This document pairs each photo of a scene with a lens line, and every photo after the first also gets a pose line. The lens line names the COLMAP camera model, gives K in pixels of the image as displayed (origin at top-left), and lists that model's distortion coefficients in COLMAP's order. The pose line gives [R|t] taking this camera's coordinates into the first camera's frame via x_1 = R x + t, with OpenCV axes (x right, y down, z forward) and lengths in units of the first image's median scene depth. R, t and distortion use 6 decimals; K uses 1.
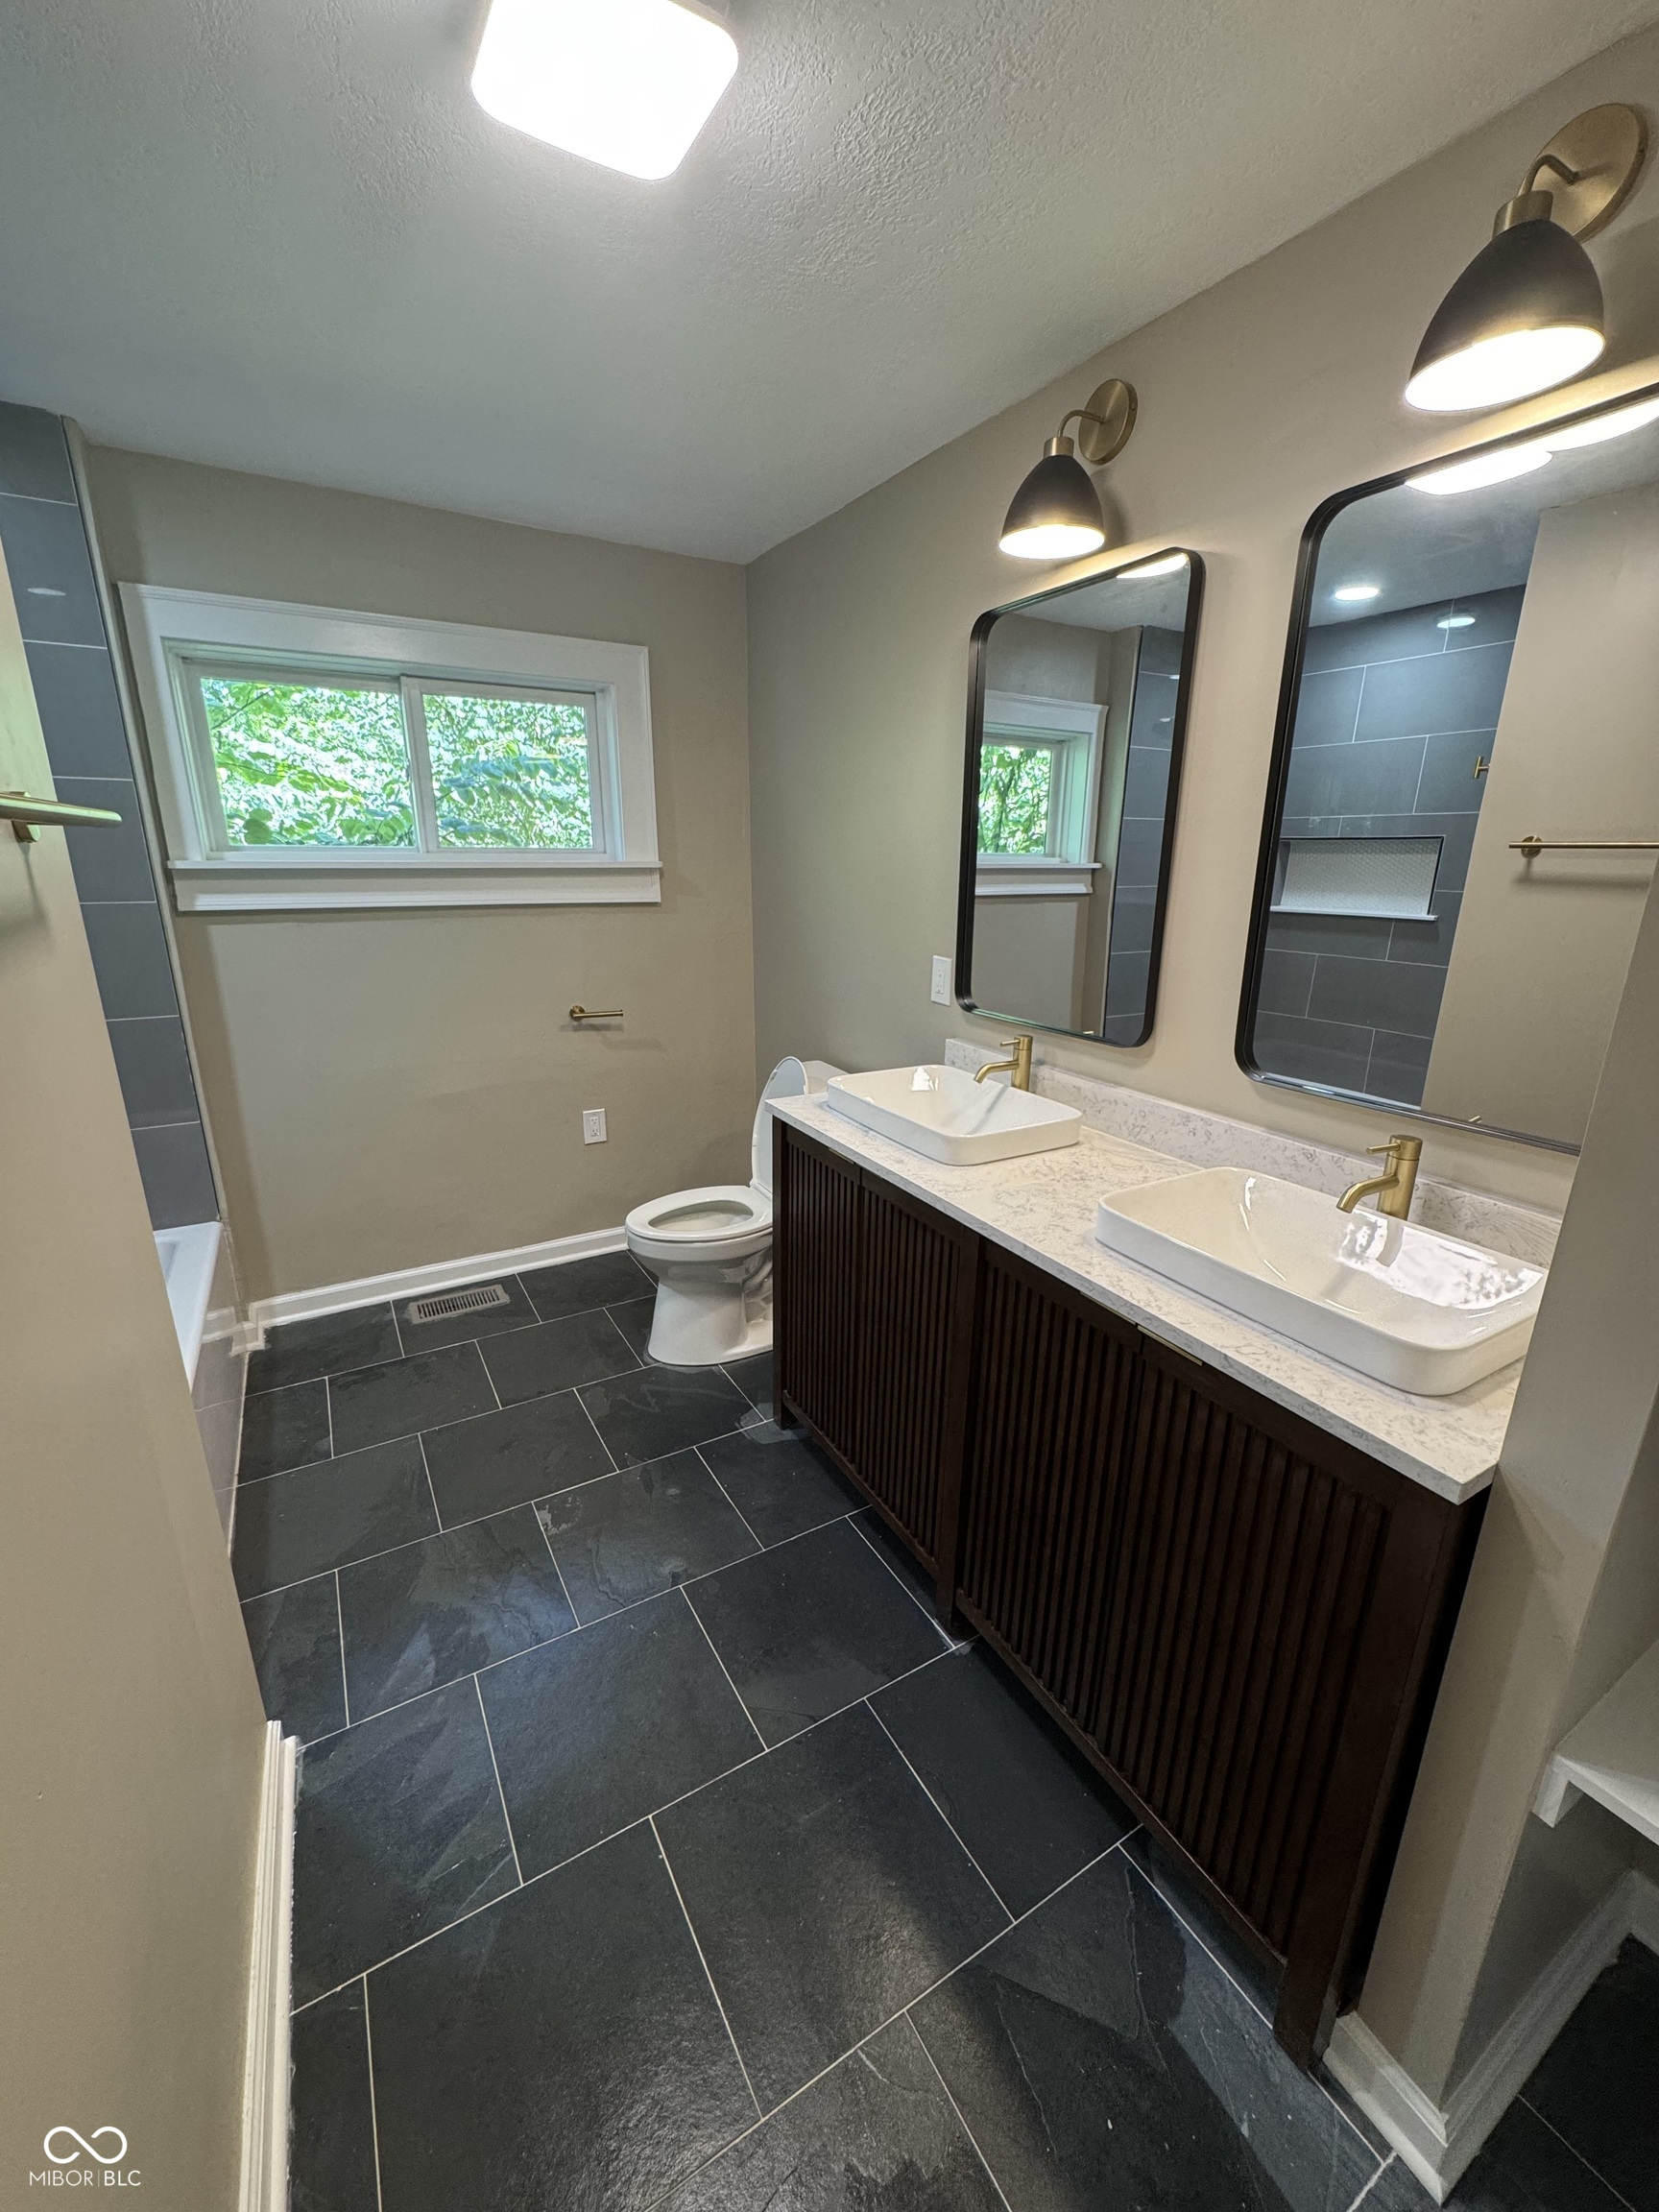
lens RADIAL K [[879.2, 0, 832.6], [0, 879.2, 1106.3], [0, 0, 1]] dist [-0.002402, 0.000153]
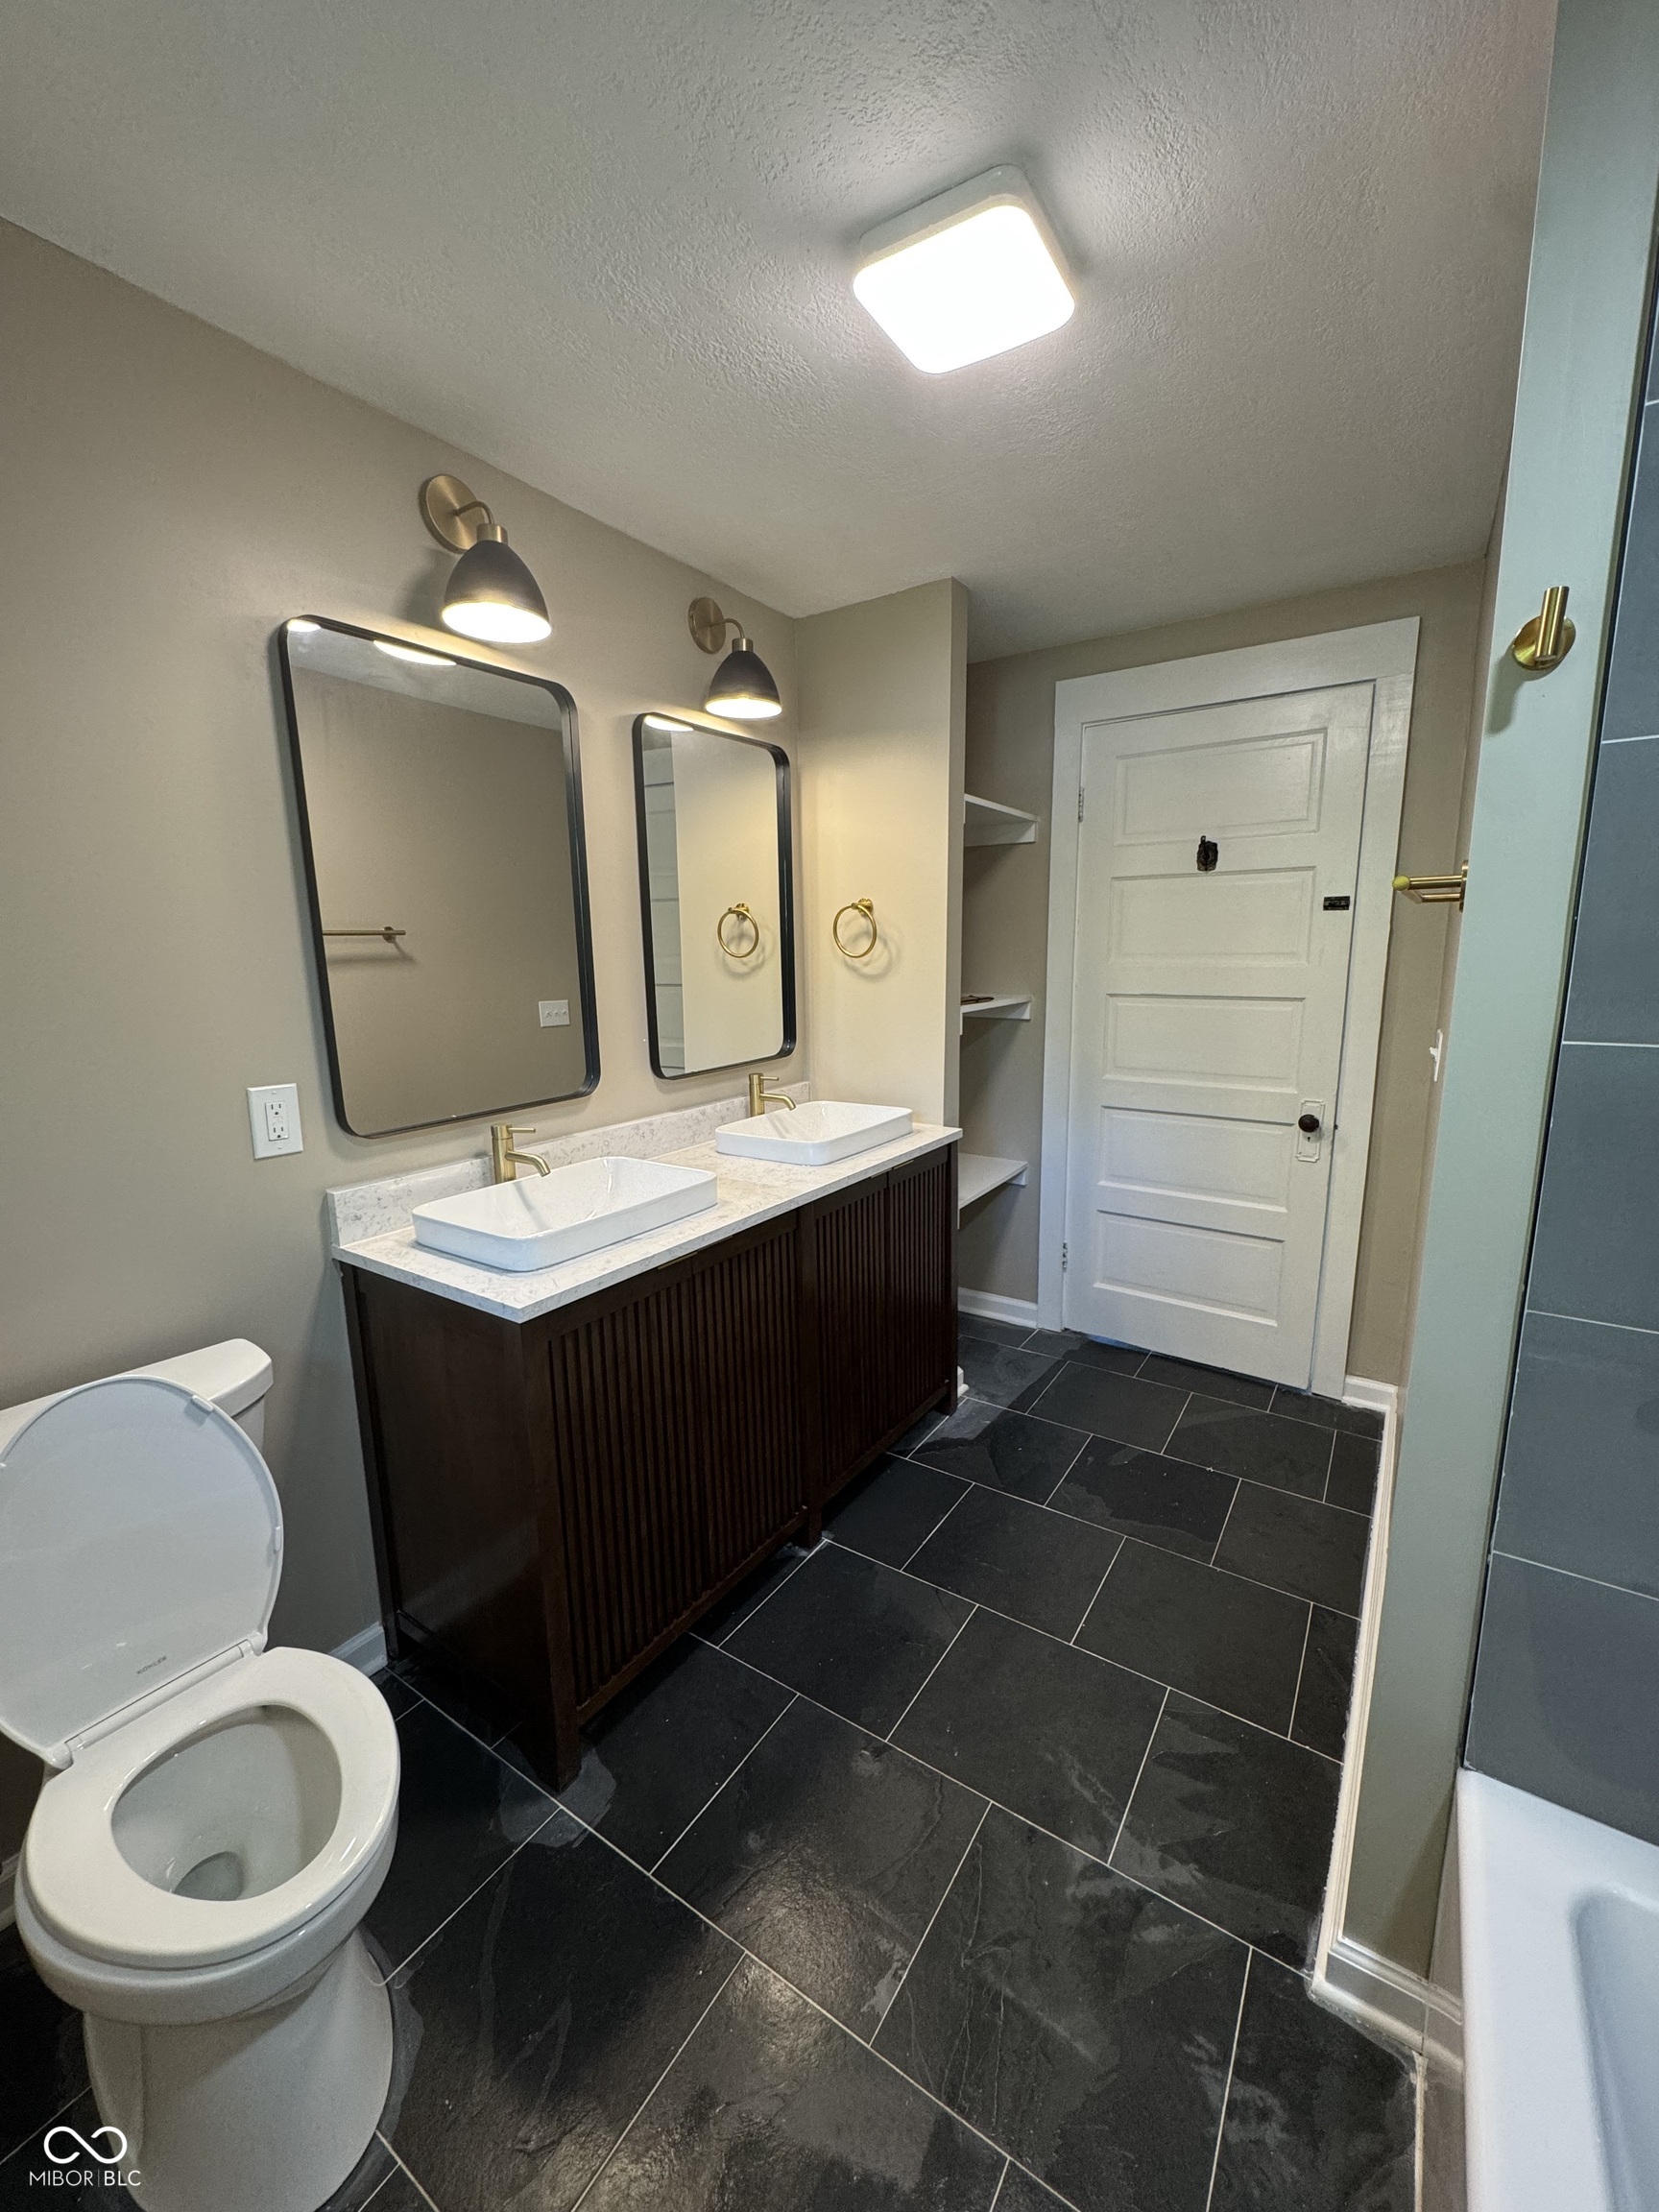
lens RADIAL K [[879.2, 0, 832.6], [0, 879.2, 1106.3], [0, 0, 1]] dist [-0.002402, 0.000153]
pose [[-0.431521, -0.167547, 0.886407, -0.626796], [0.259705, 0.917928, 0.299934, -0.238593], [-0.863911, 0.359633, -0.352593, 0.860563]]
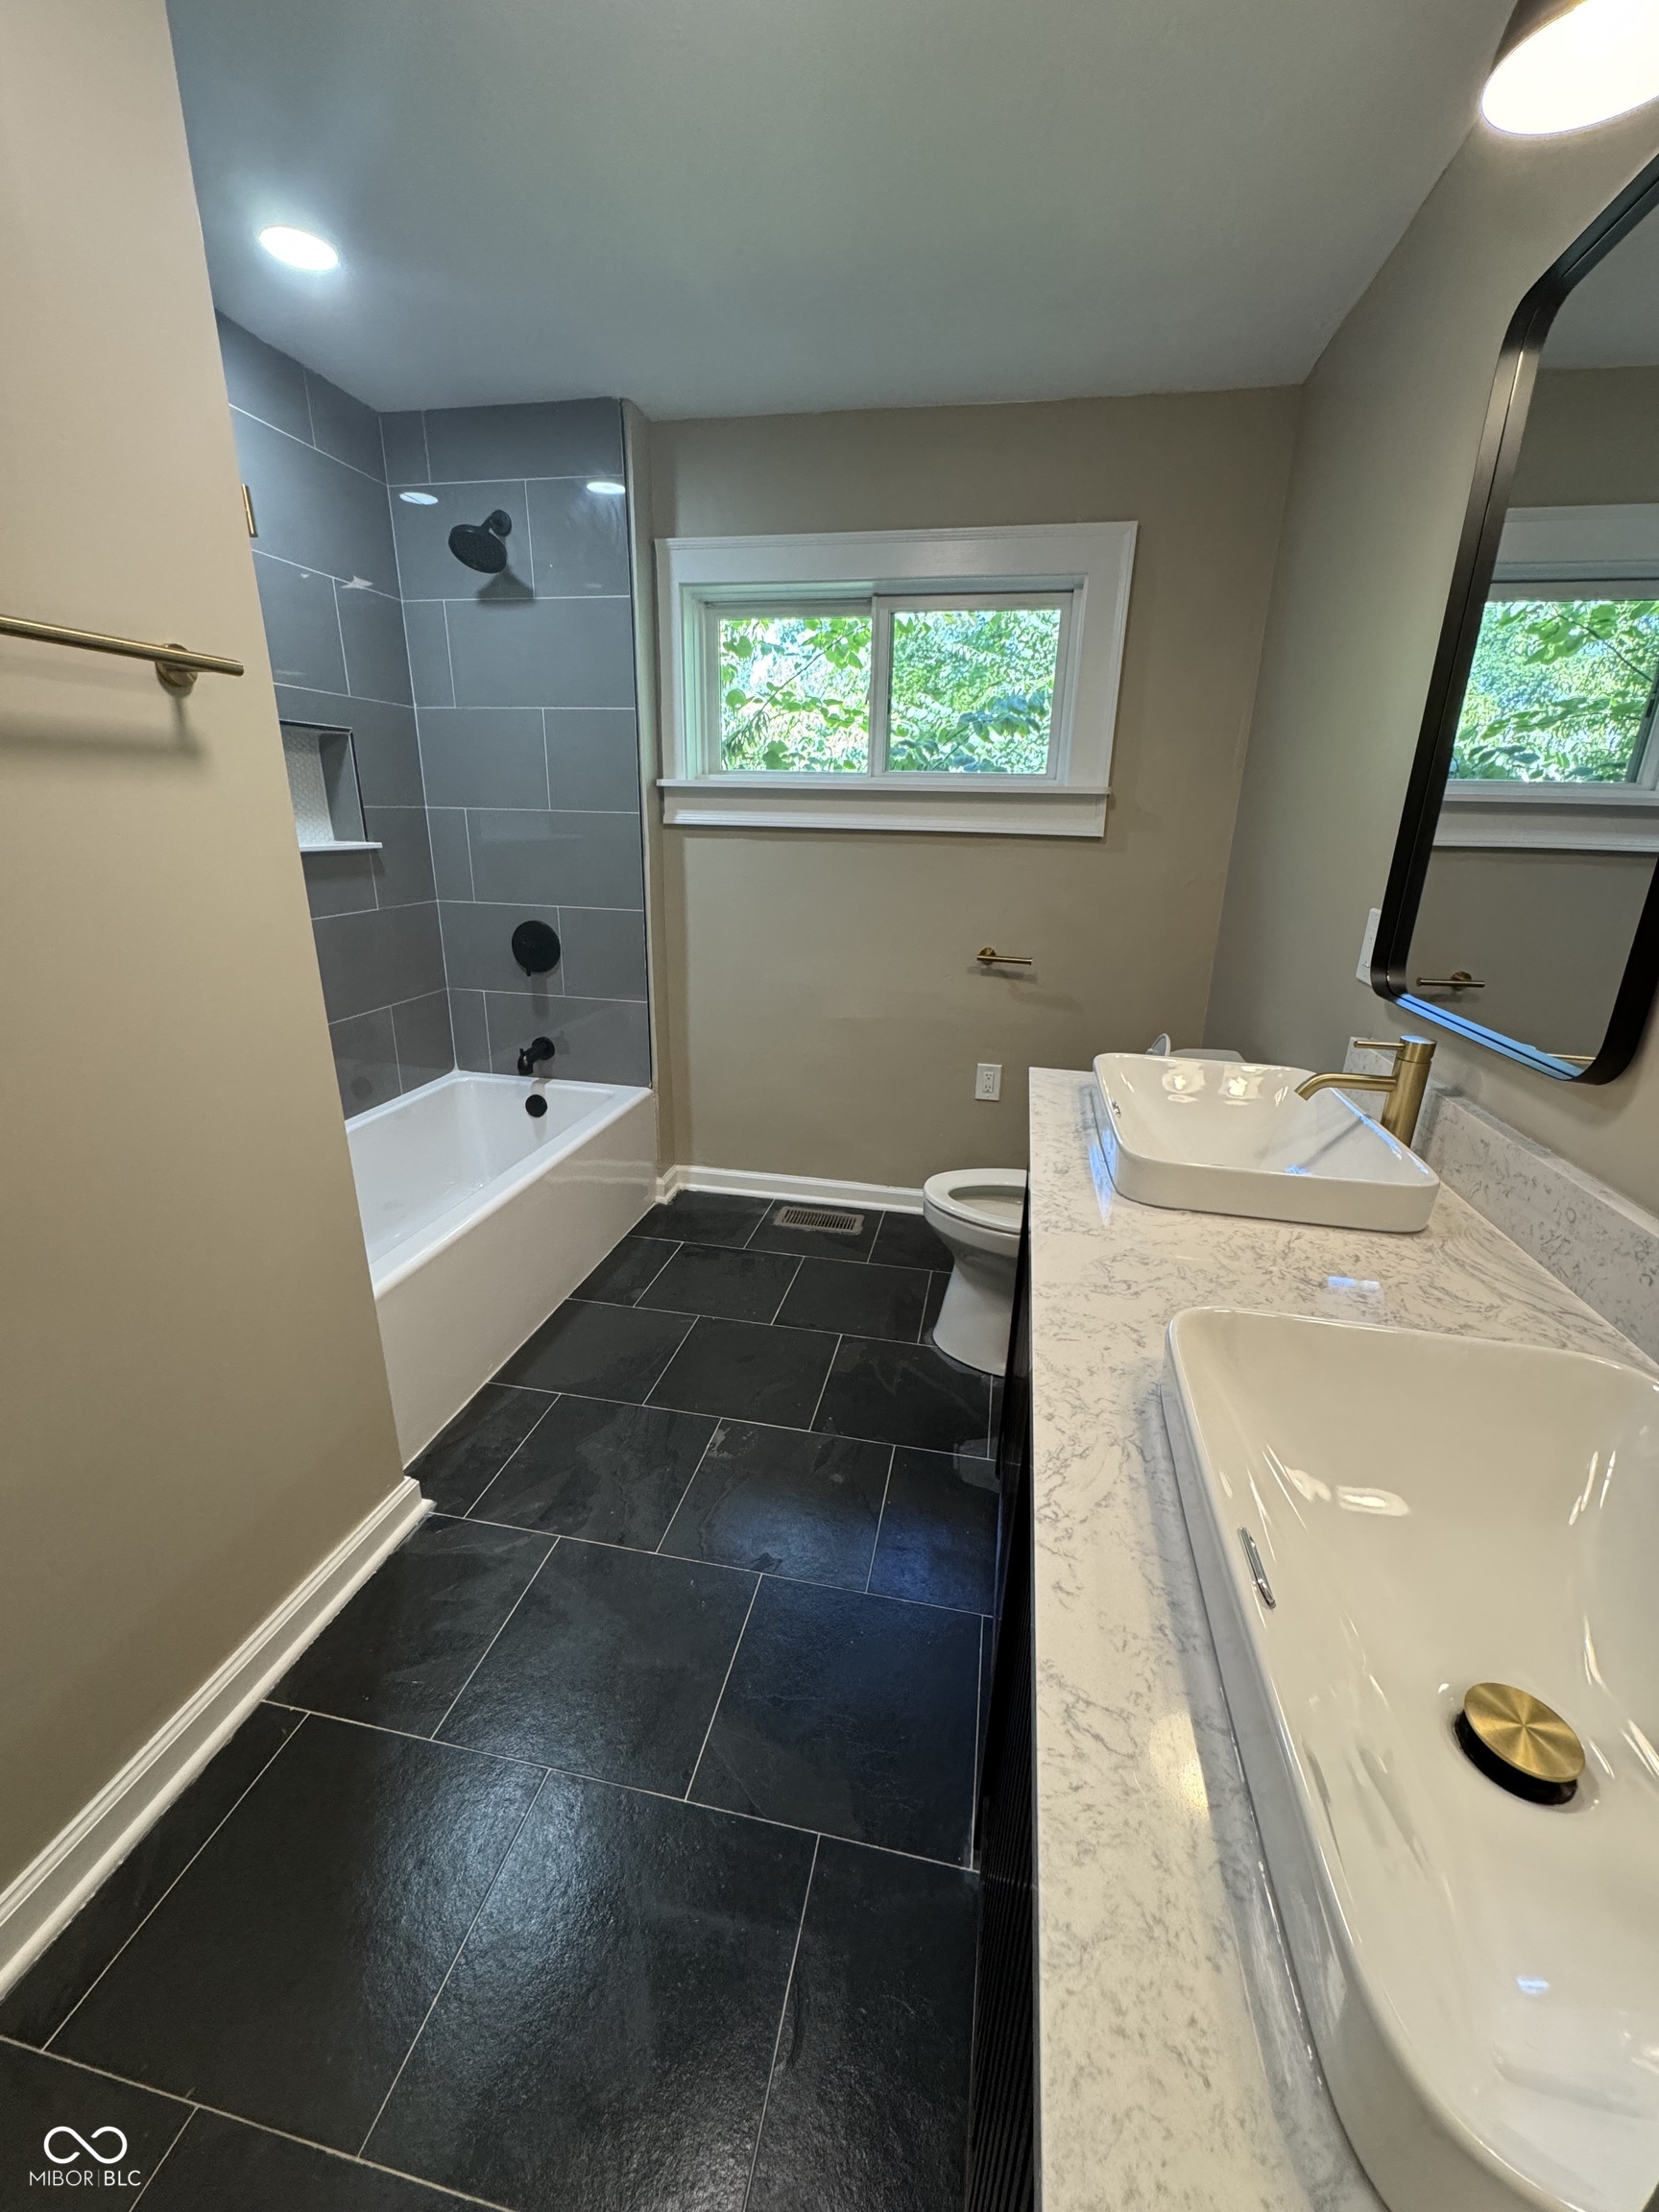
lens RADIAL K [[879.2, 0, 832.6], [0, 879.2, 1106.3], [0, 0, 1]] dist [-0.002402, 0.000153]
pose [[0.742910, 0.217276, -0.633148, 0.259103], [-0.202058, 0.974524, 0.097339, -0.012049], [0.638167, 0.055618, 0.767886, 0.257291]]
